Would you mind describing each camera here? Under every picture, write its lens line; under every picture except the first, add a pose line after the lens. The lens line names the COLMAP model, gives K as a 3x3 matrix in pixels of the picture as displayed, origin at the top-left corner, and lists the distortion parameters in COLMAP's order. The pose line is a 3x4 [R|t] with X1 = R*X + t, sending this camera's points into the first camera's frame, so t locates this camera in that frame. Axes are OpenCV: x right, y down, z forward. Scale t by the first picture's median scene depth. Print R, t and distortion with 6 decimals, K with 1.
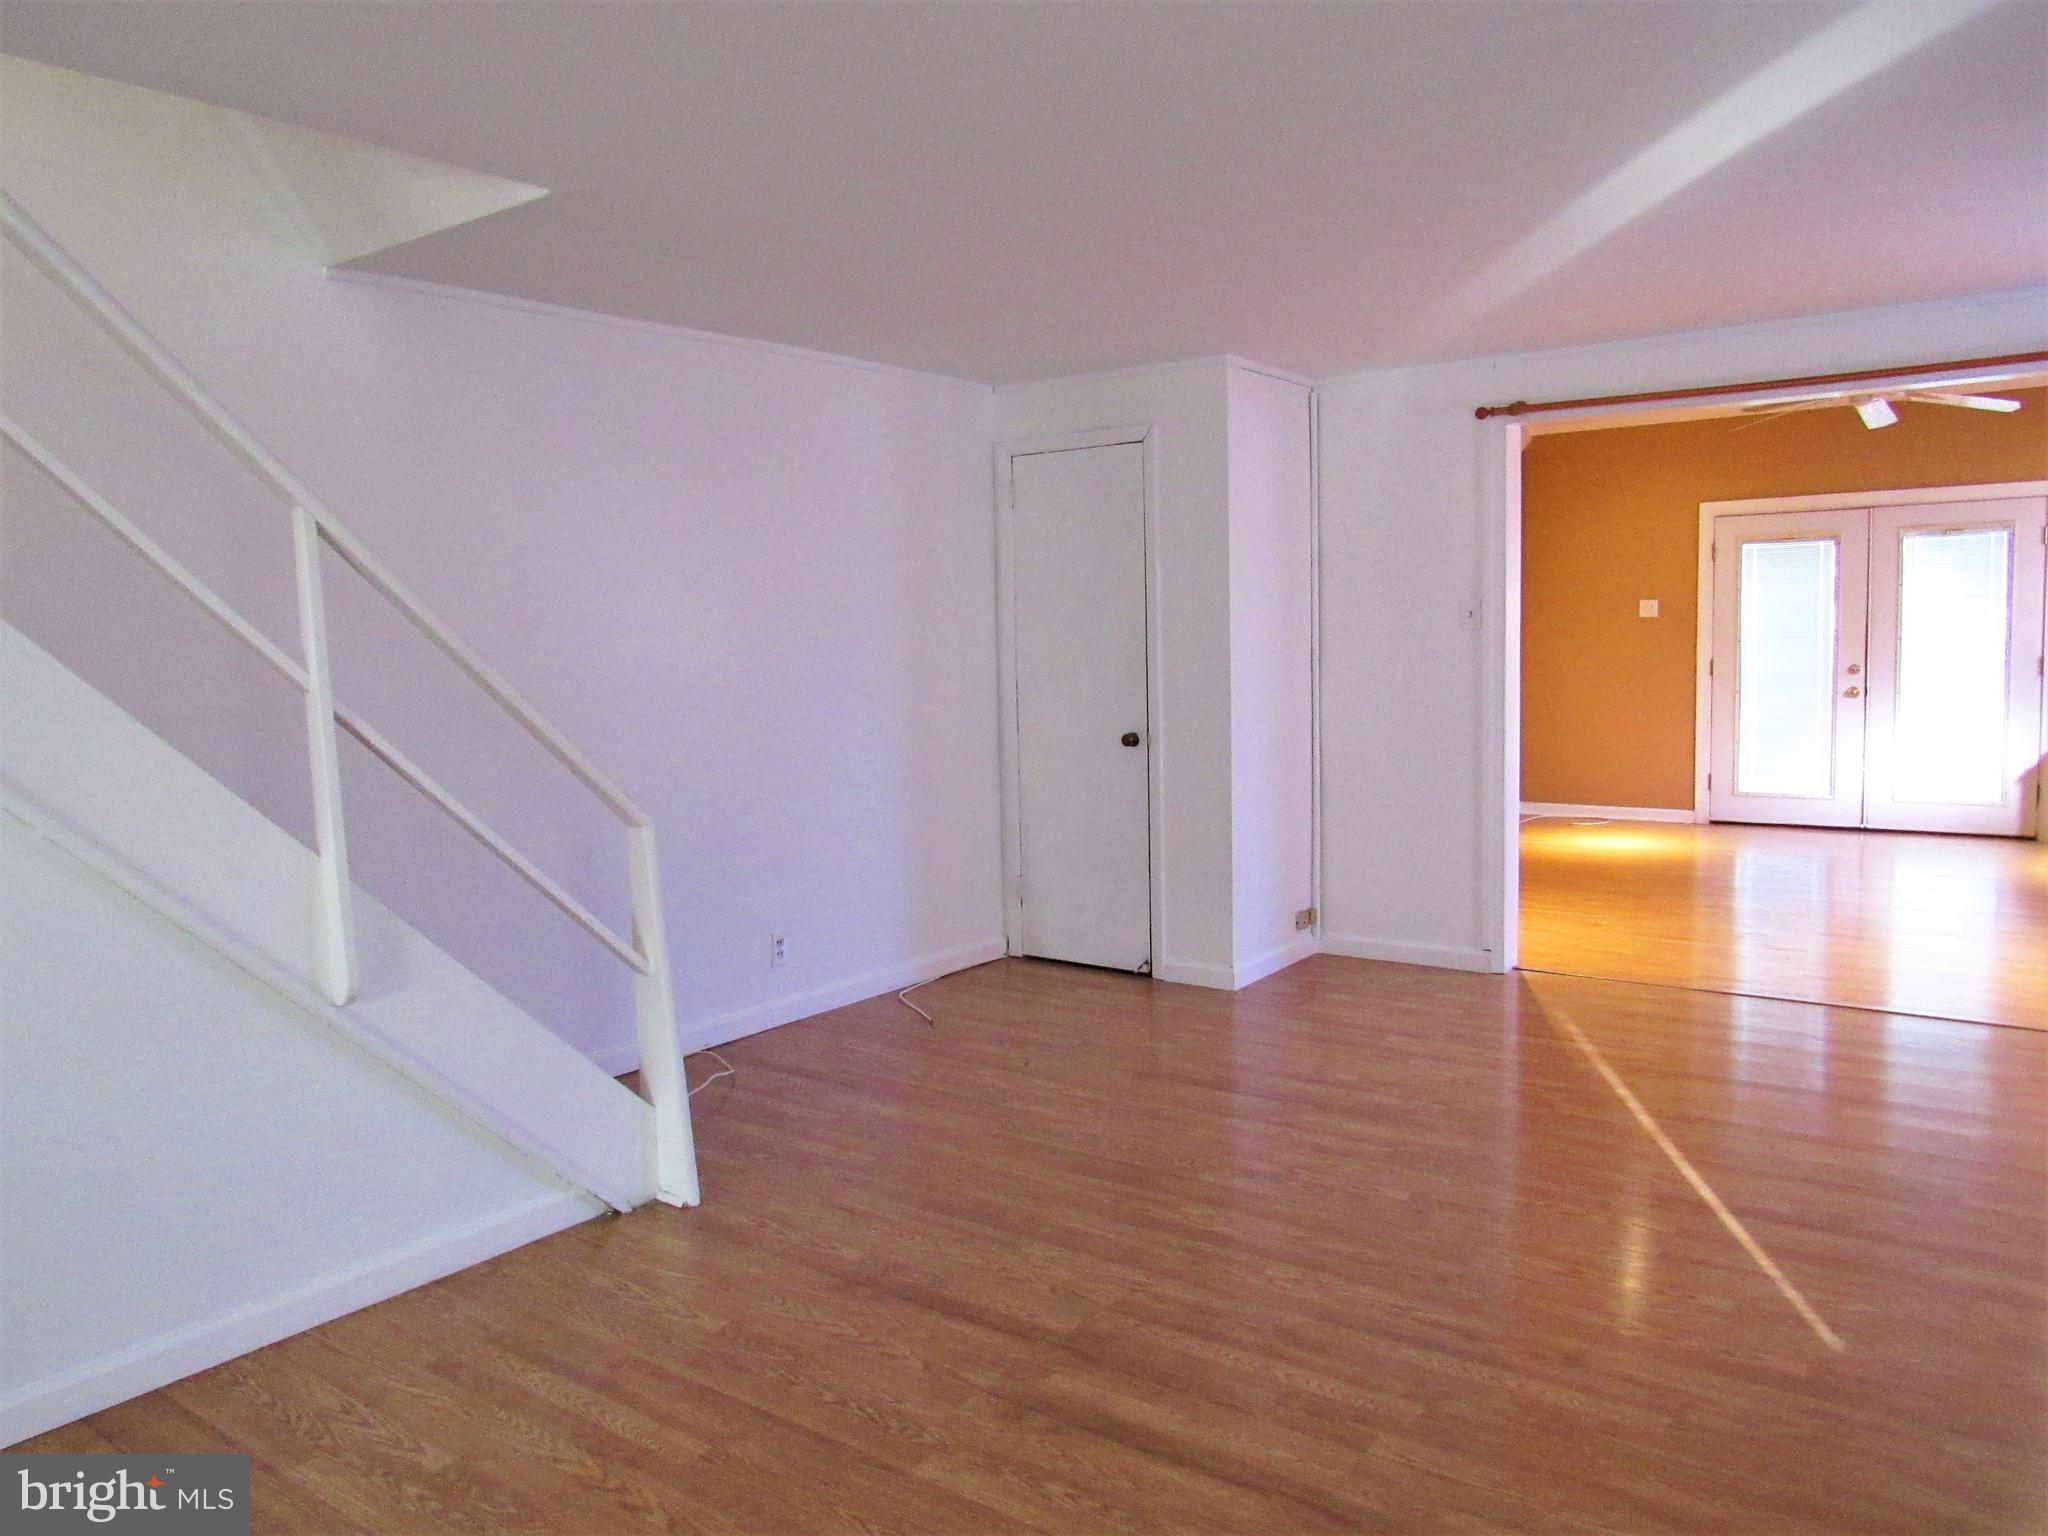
lens RADIAL K [[1509.8, 0, 1024.0], [0, 1509.8, 768.0], [0, 0, 1]] dist [-0.003223, -0.000535]
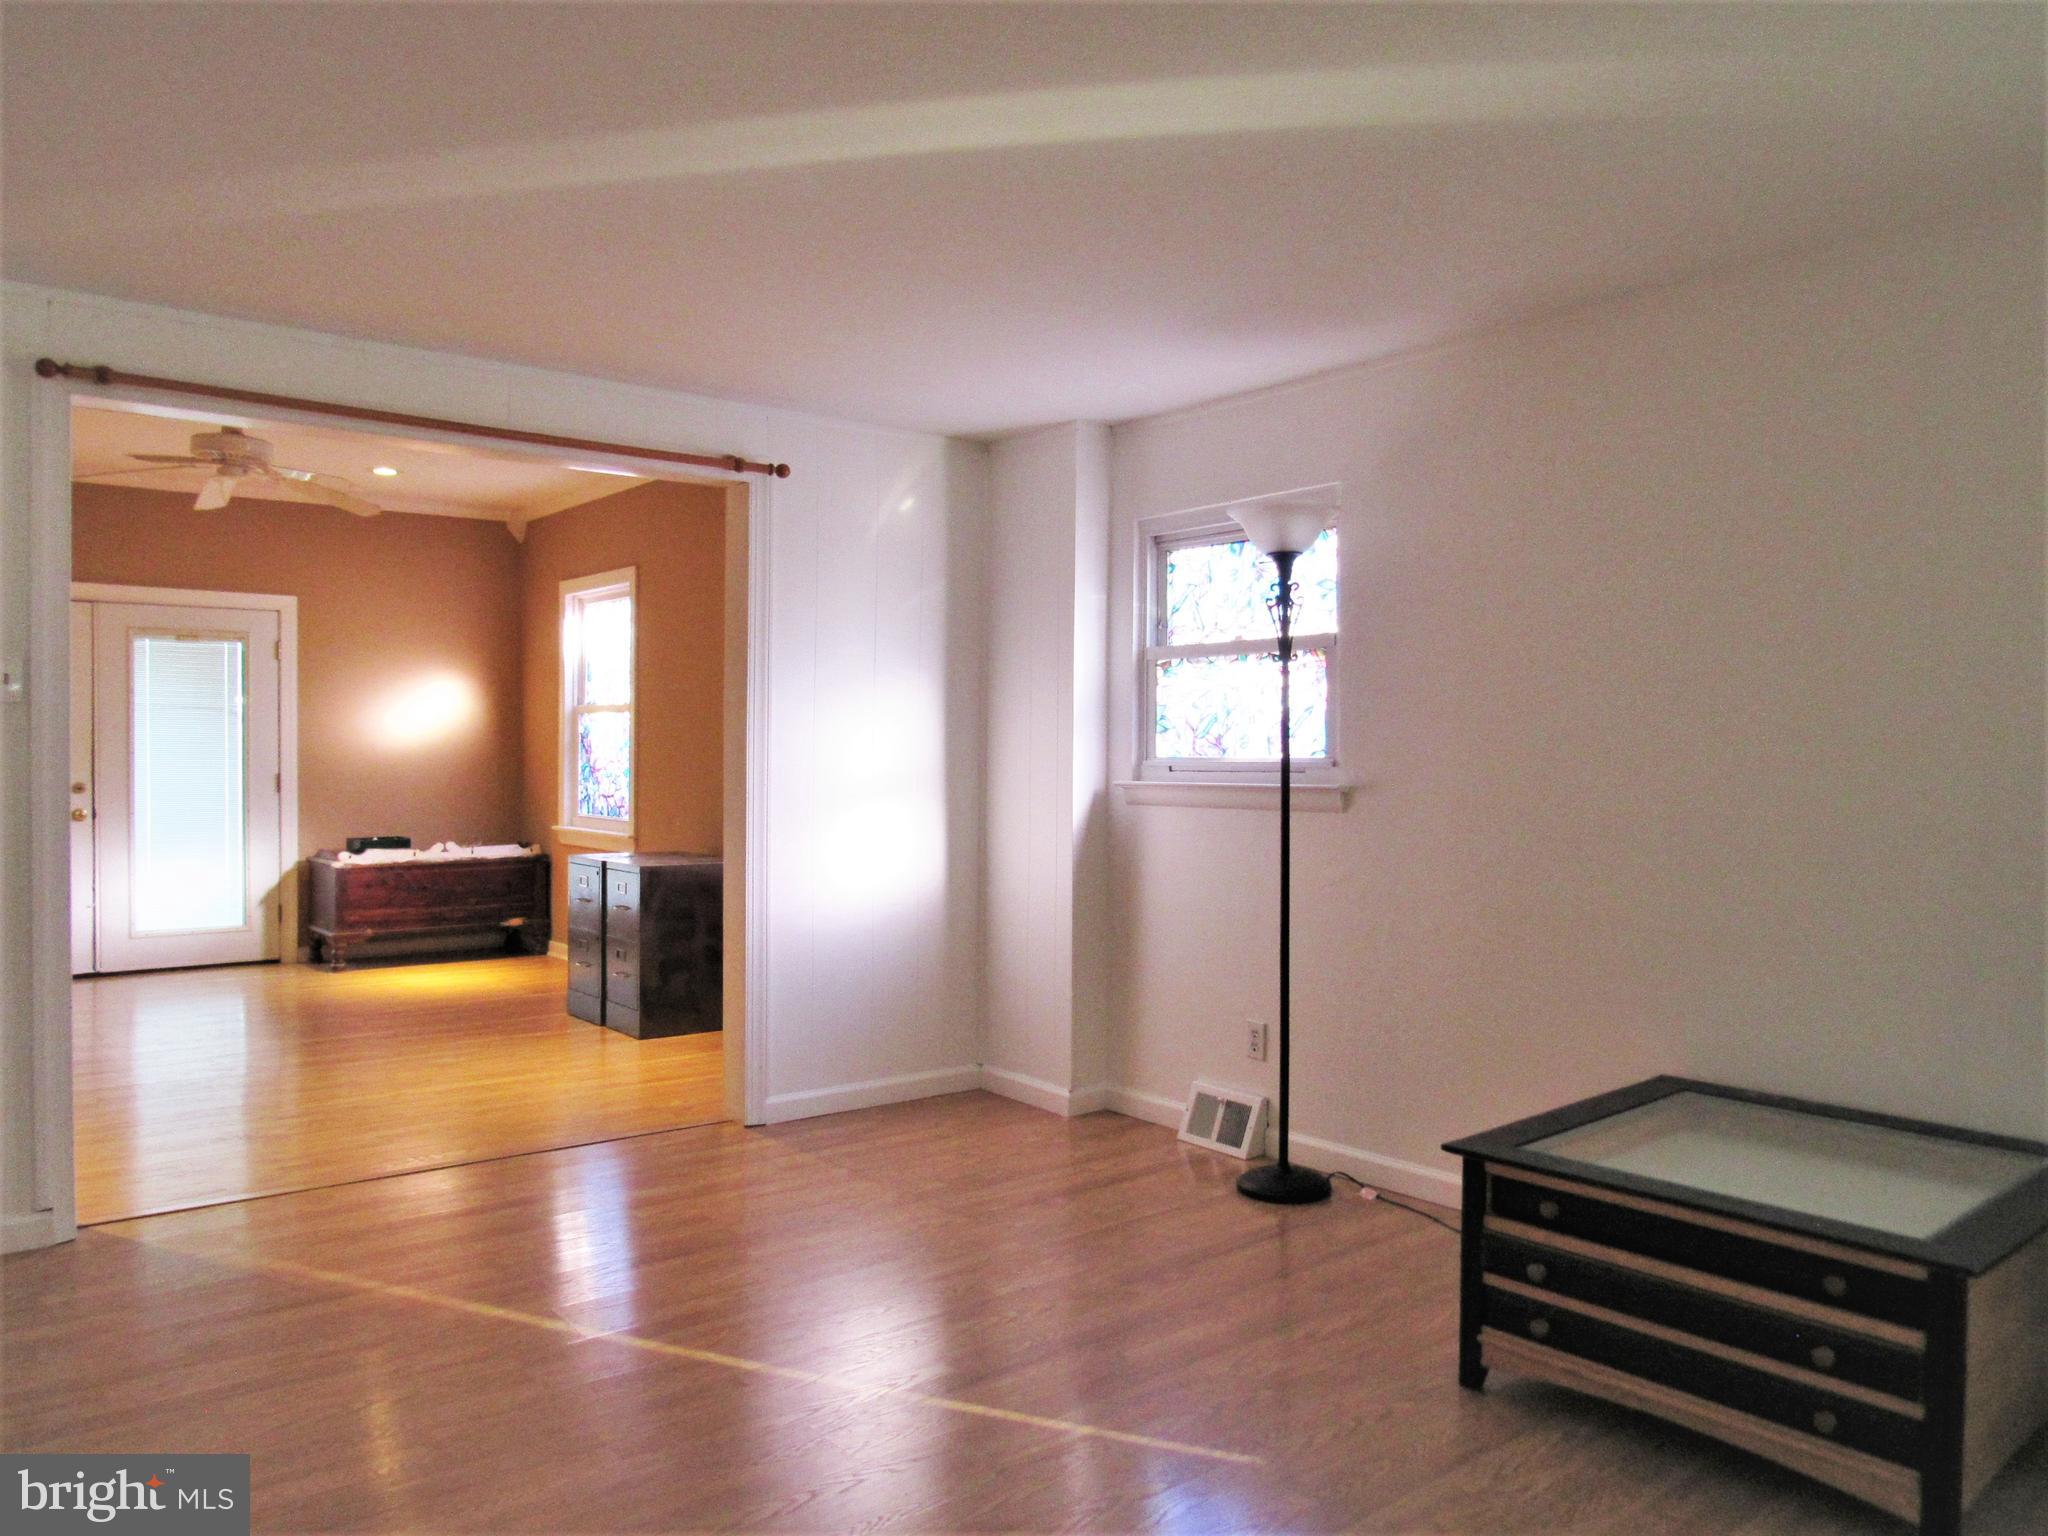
lens RADIAL K [[1464.3, 0, 1024.0], [0, 1464.3, 768.0], [0, 0, 1]] dist [-0.030271, 0.000376]
pose [[0.230611, 0.013720, 0.972949, -0.122014], [0.078624, 0.996368, -0.032686, -0.007793], [-0.969864, 0.084035, 0.228695, 0.293198]]
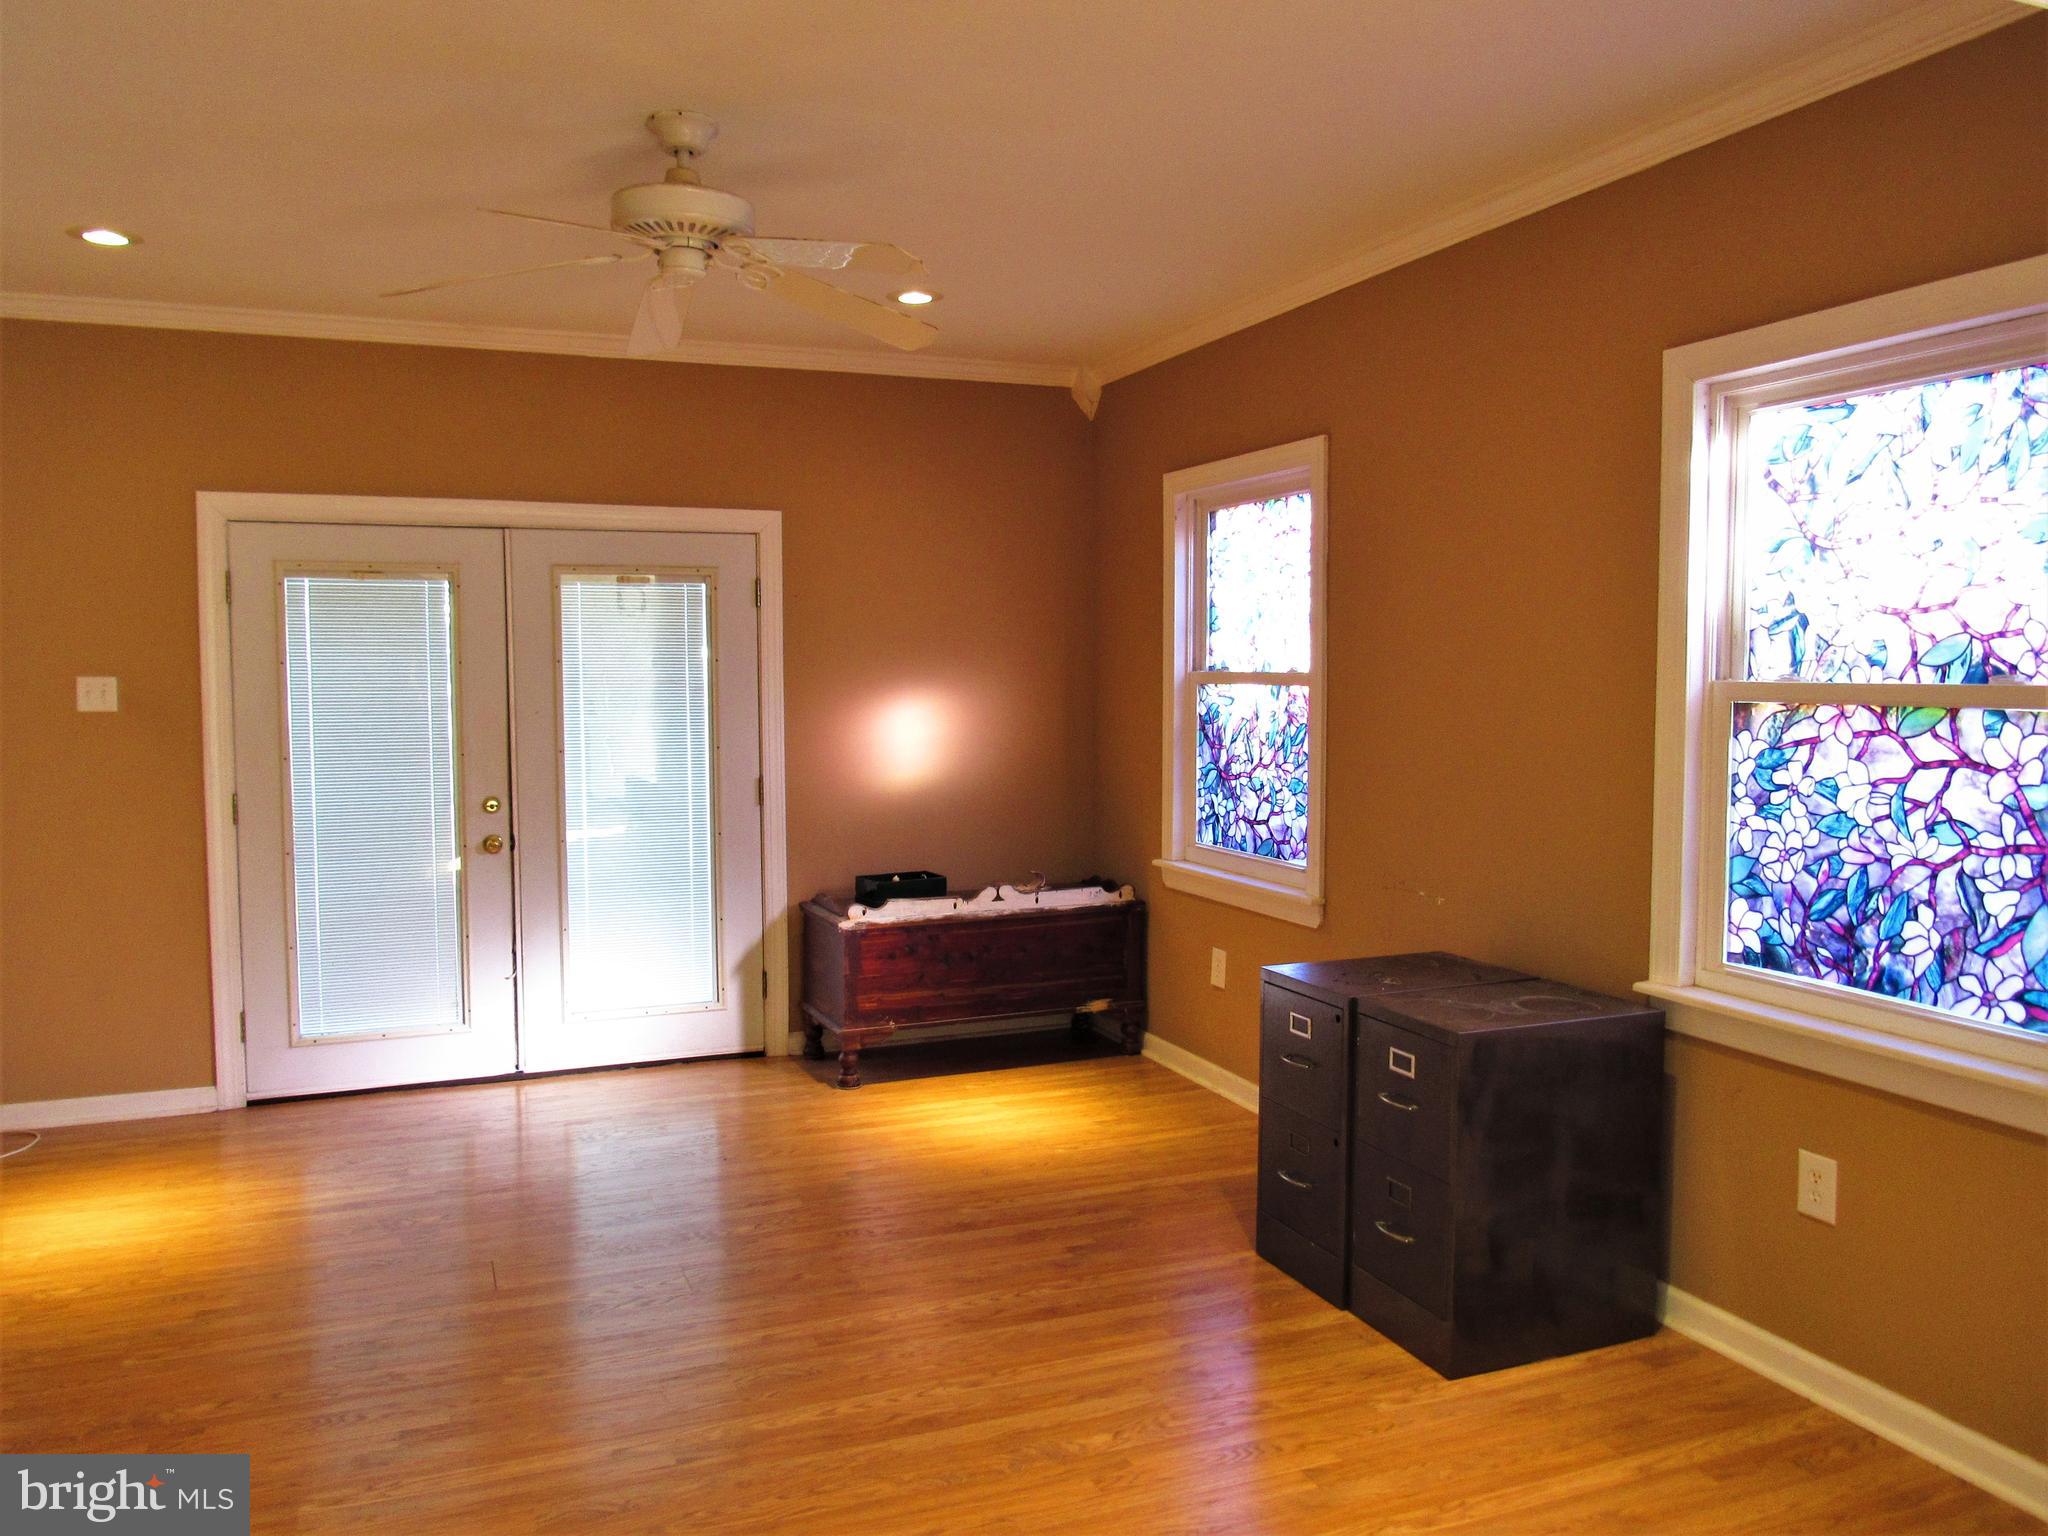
lens RADIAL K [[1486.9, 0, 1024.0], [0, 1486.9, 768.0], [0, 0, 1]] dist [-0.034875, 0.000227]
pose [[0.495447, -0.032852, 0.868017, 0.158655], [0.070762, 0.997490, -0.002638, -0.063516], [-0.865751, 0.062729, 0.496528, 0.538997]]
